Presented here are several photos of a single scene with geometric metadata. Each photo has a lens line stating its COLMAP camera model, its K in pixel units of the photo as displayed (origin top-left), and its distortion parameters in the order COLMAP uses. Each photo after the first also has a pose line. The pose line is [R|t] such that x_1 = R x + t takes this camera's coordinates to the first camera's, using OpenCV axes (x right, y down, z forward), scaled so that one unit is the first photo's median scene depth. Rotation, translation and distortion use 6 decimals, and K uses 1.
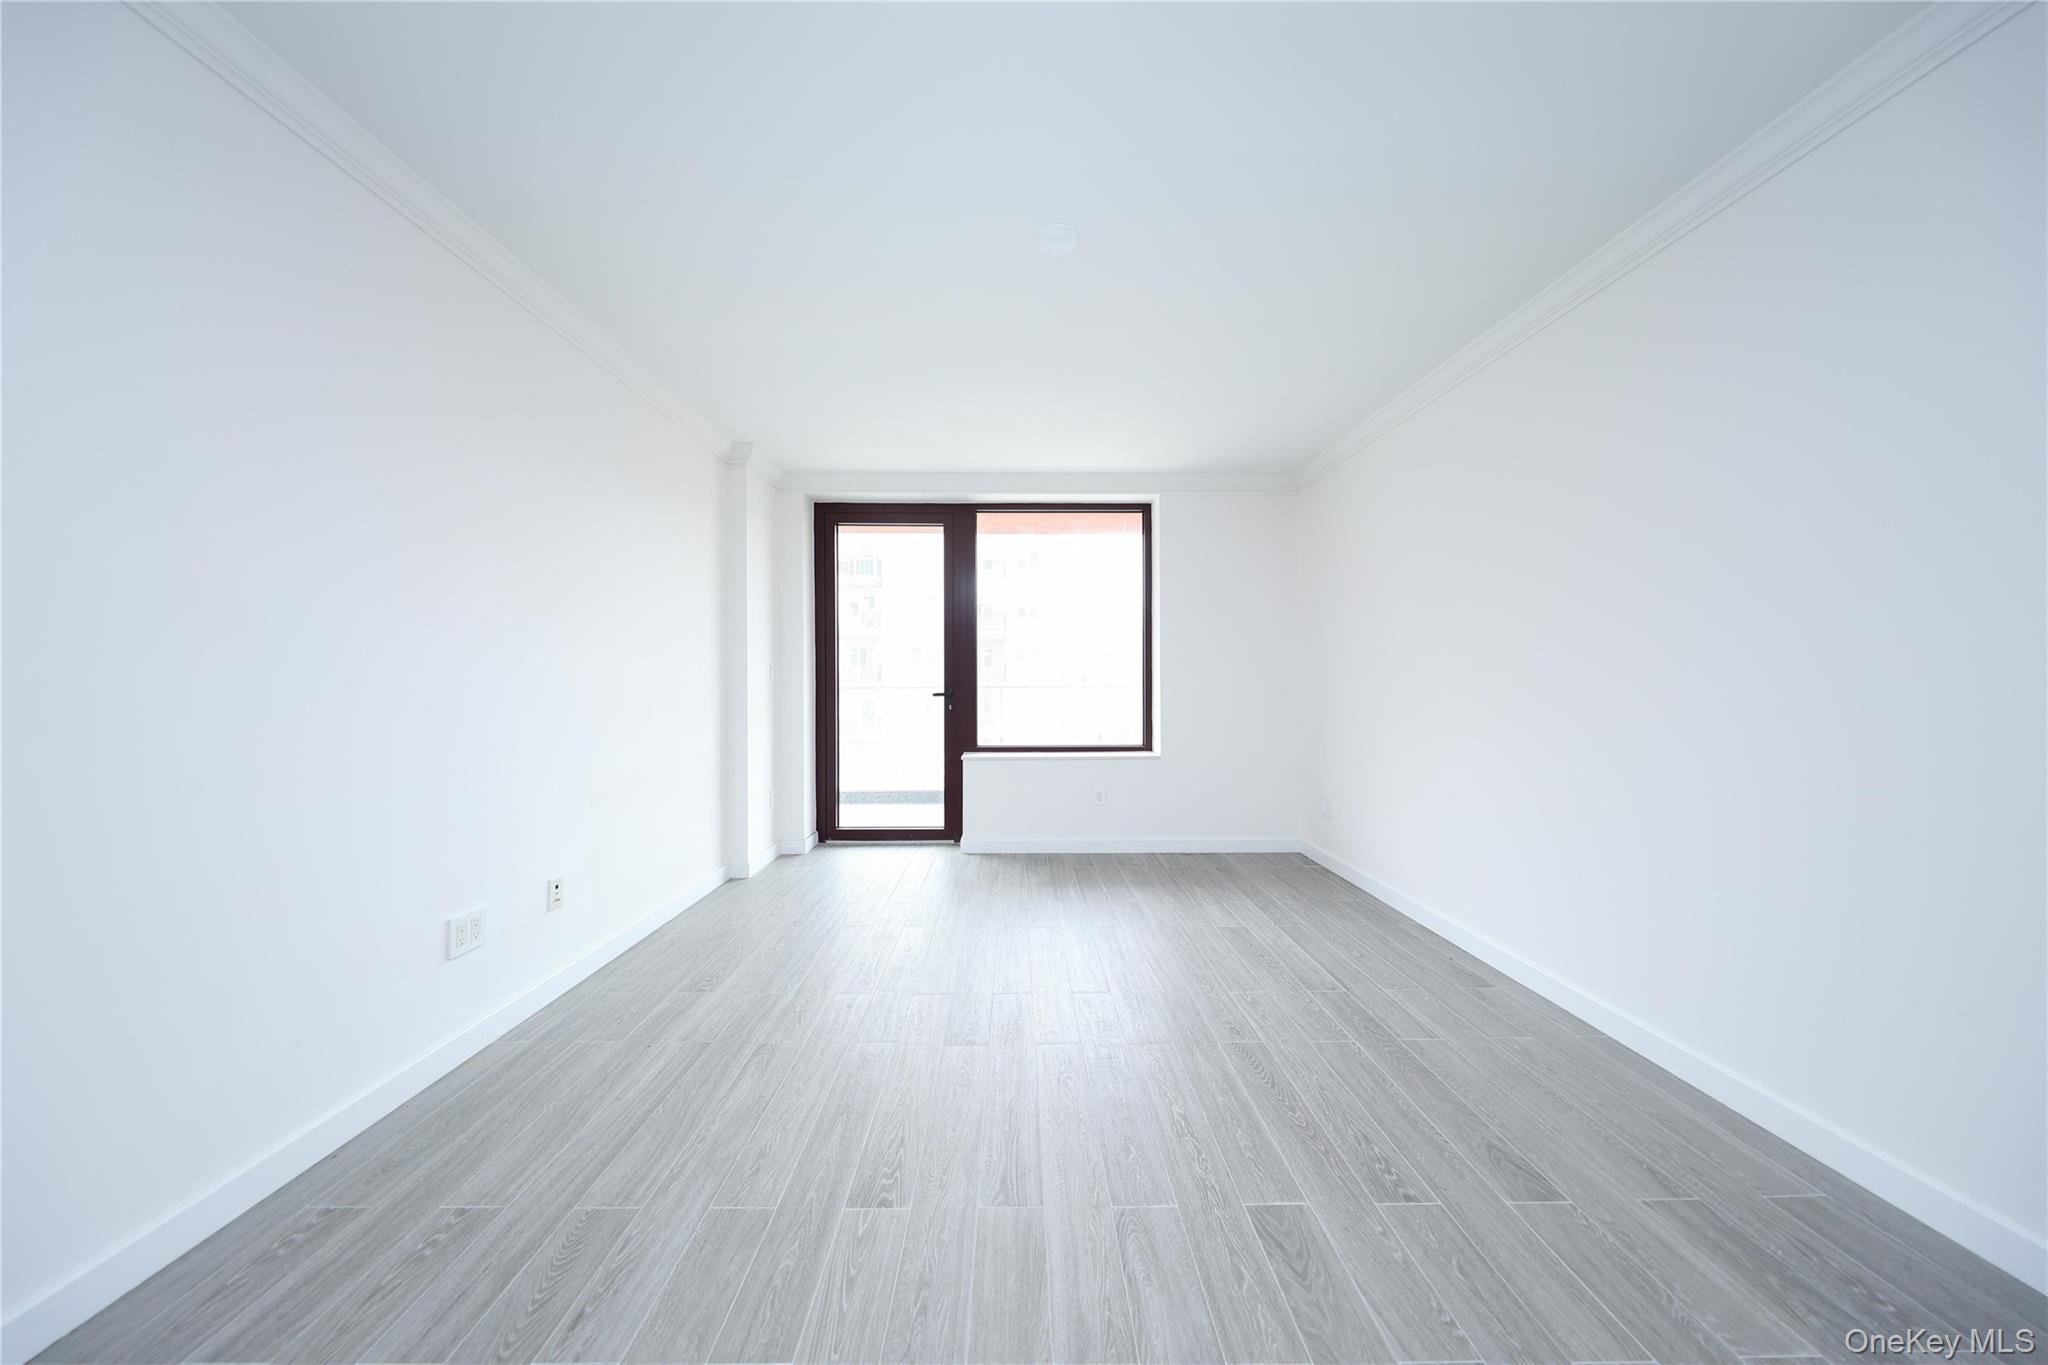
lens RADIAL K [[588.9, 0, 1017.7], [0, 588.9, 679.1], [0, 0, 1]] dist [-0.000756, -0.000061]
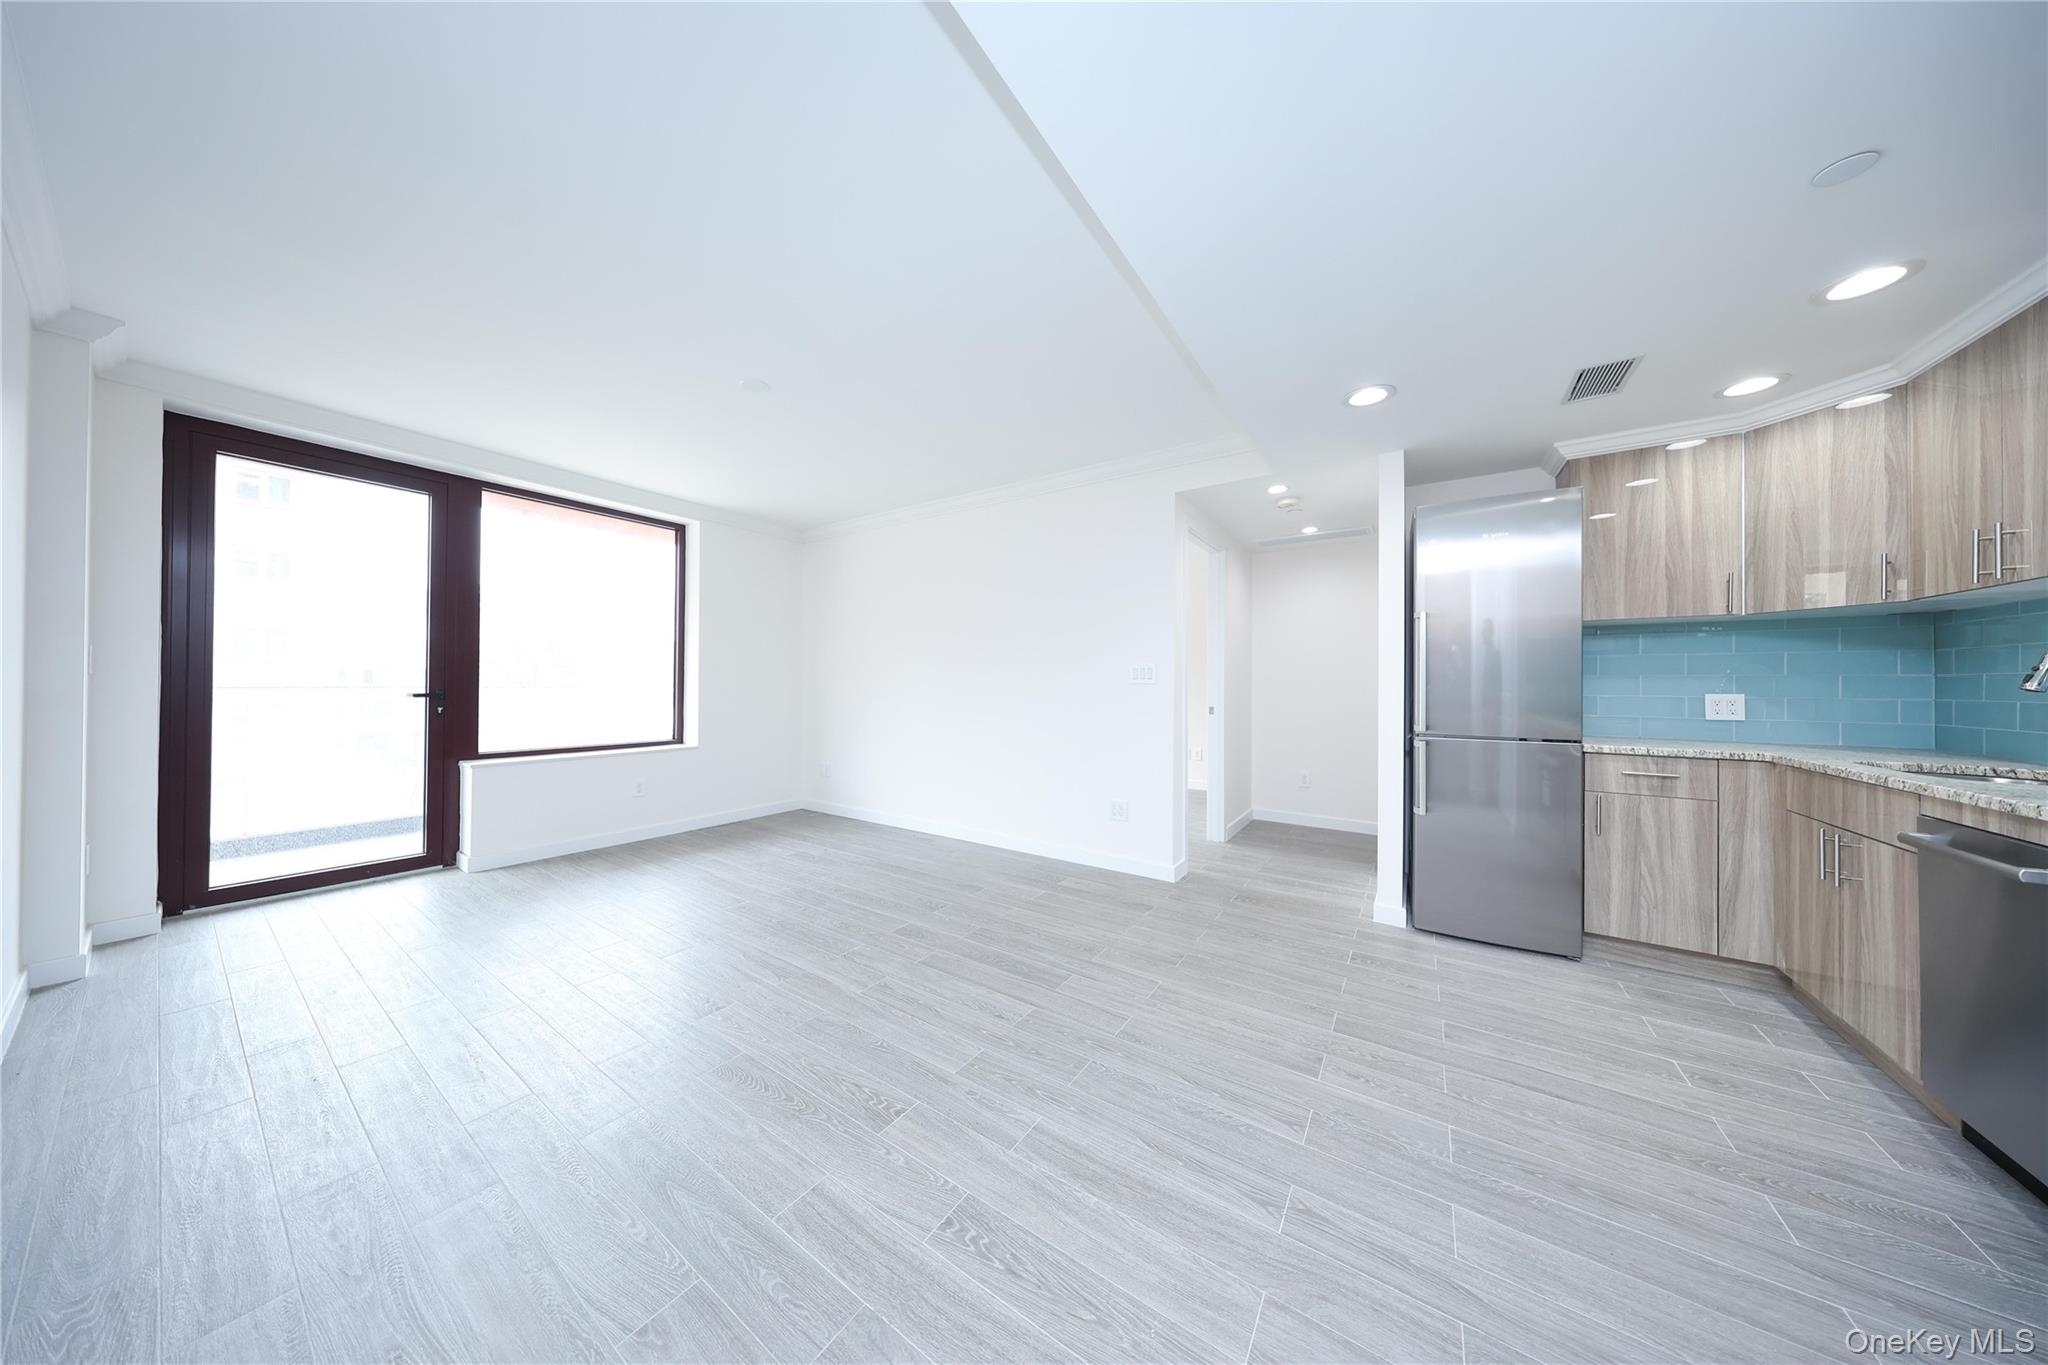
lens RADIAL K [[588.9, 0, 1017.7], [0, 588.9, 679.1], [0, 0, 1]] dist [-0.000756, -0.000061]
pose [[0.572693, 0.011644, 0.819687, -0.490468], [-0.008989, 0.999928, -0.007924, 0.003007], [-0.819721, -0.002830, 0.572756, -0.258221]]
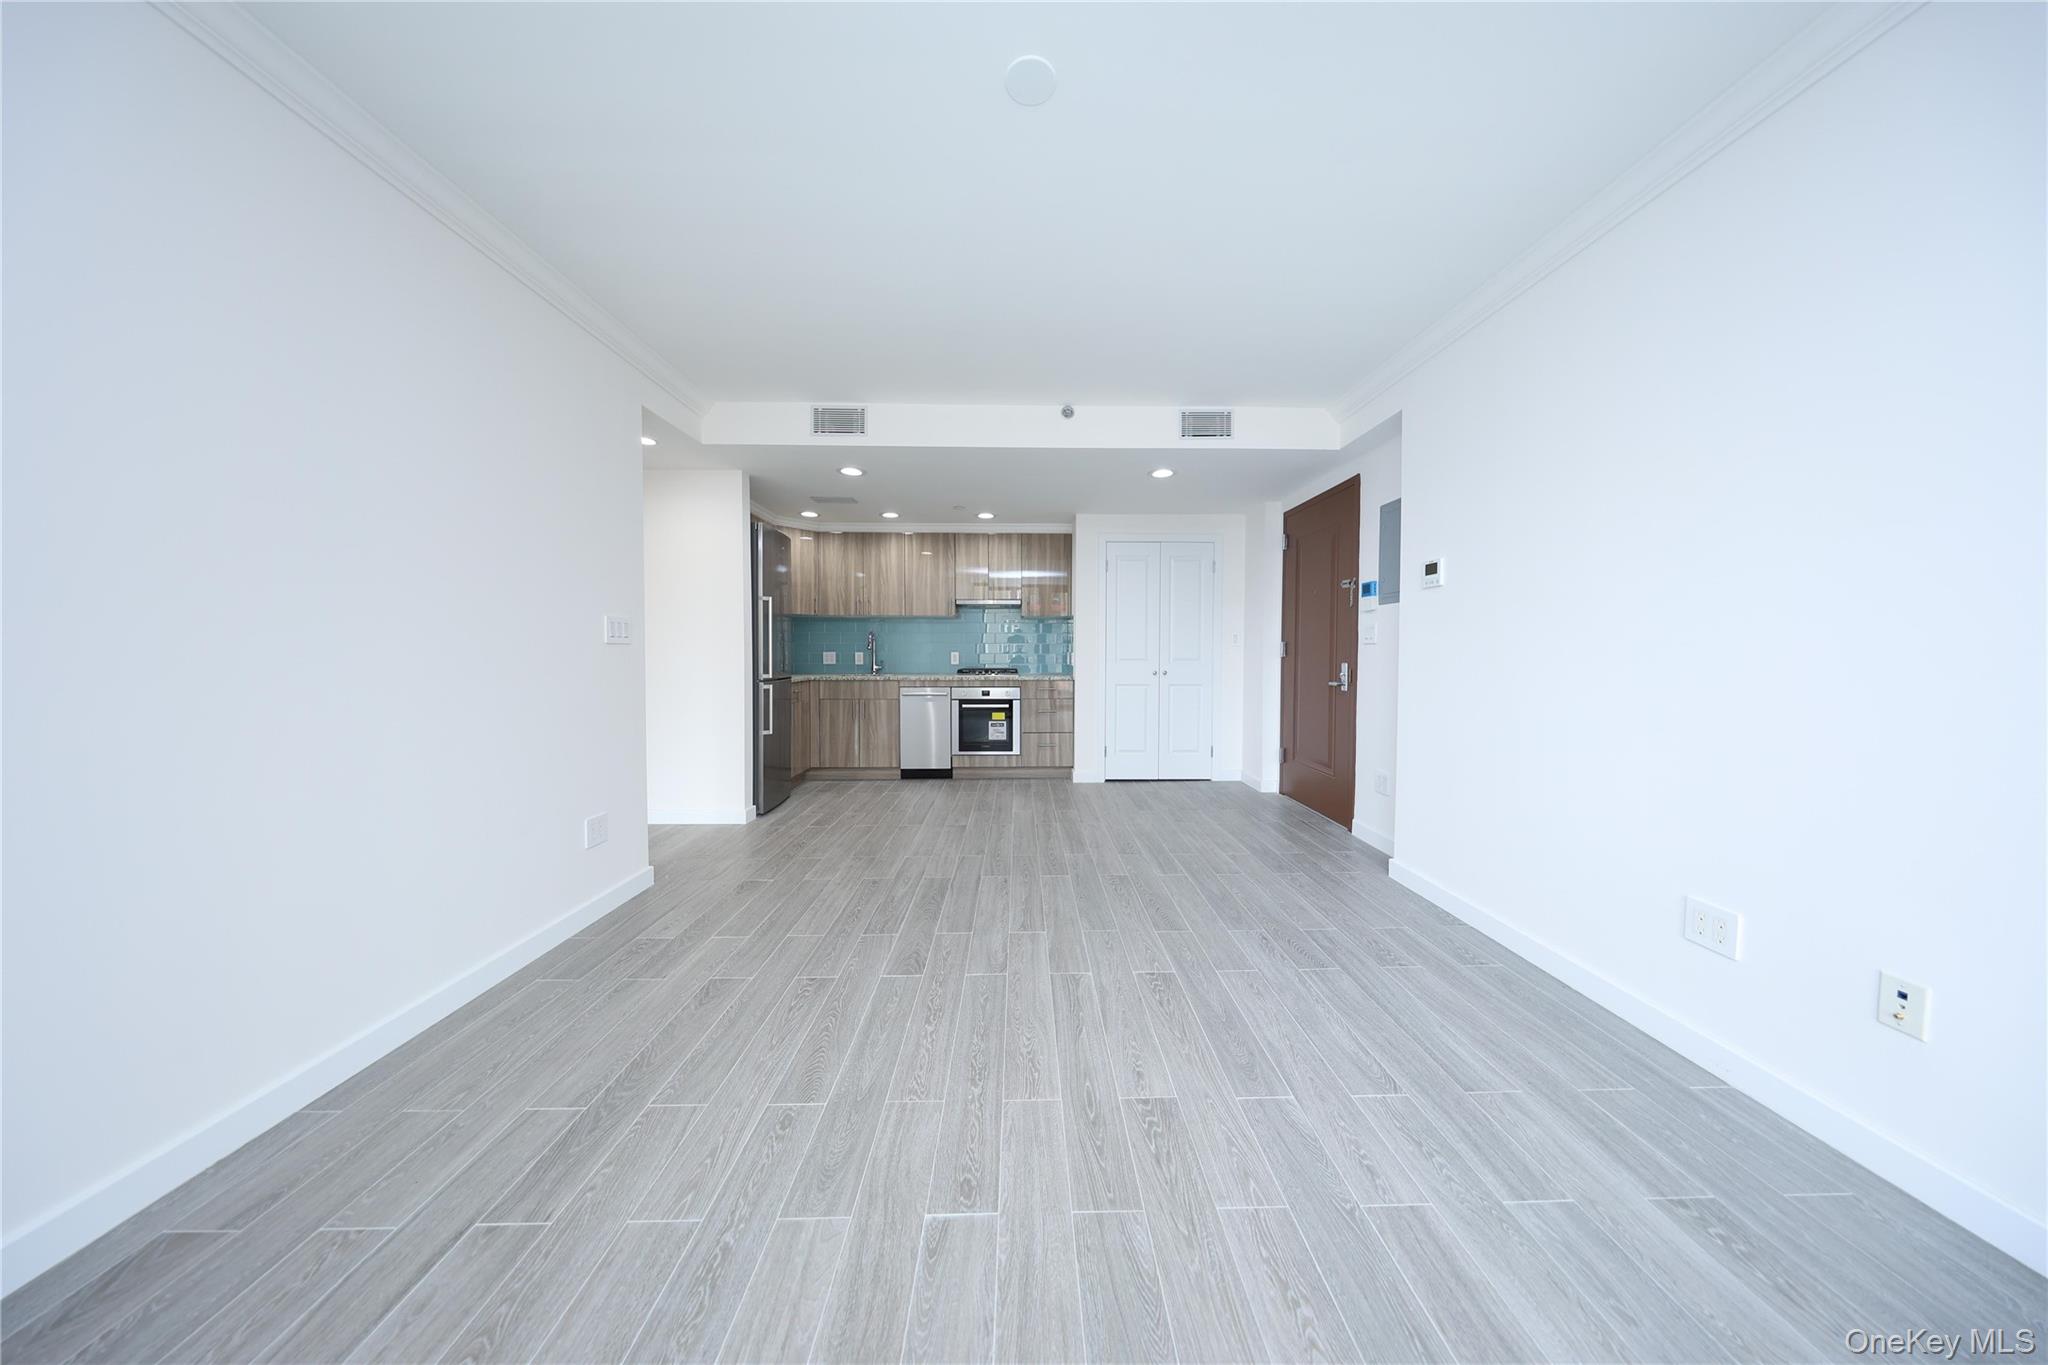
lens RADIAL K [[597.0, 0, 1028.4], [0, 597.0, 673.4], [0, 0, 1]] dist [-0.000397, -0.000057]
pose [[-0.999956, 0.000368, -0.009420, 0.053101], [0.000055, 0.999446, 0.033275, 0.015047], [0.009427, 0.033273, -0.999402, 1.170068]]
